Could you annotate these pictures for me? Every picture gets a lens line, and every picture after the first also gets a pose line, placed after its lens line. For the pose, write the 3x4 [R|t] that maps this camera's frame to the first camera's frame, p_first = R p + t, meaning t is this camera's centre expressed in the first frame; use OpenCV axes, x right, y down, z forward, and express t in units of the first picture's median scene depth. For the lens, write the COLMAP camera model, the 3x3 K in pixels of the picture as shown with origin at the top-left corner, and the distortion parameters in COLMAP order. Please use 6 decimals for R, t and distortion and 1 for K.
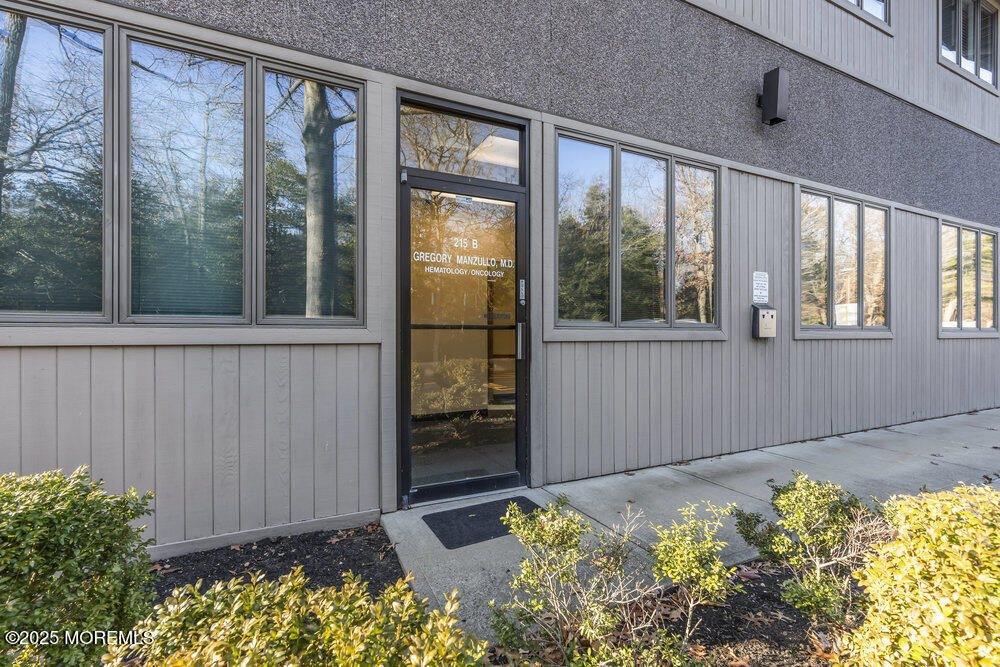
lens RADIAL K [[459.0, 0, 499.9], [0, 459.0, 337.3], [0, 0, 1]] dist [0.001211, 0.000294]
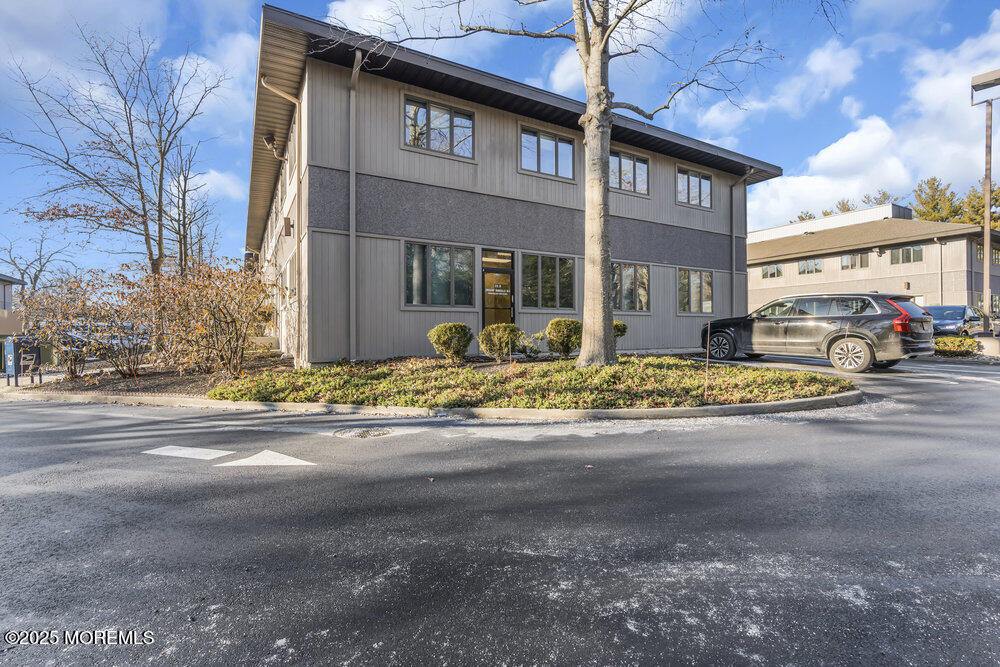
lens RADIAL K [[459.0, 0, 498.9], [0, 459.0, 331.9], [0, 0, 1]] dist [0.001211, 0.000294]
pose [[0.998399, -0.002807, 0.056488, -0.271268], [0.002853, 0.999996, -0.000748, 0.170031], [-0.056486, 0.000908, 0.998403, -2.694279]]
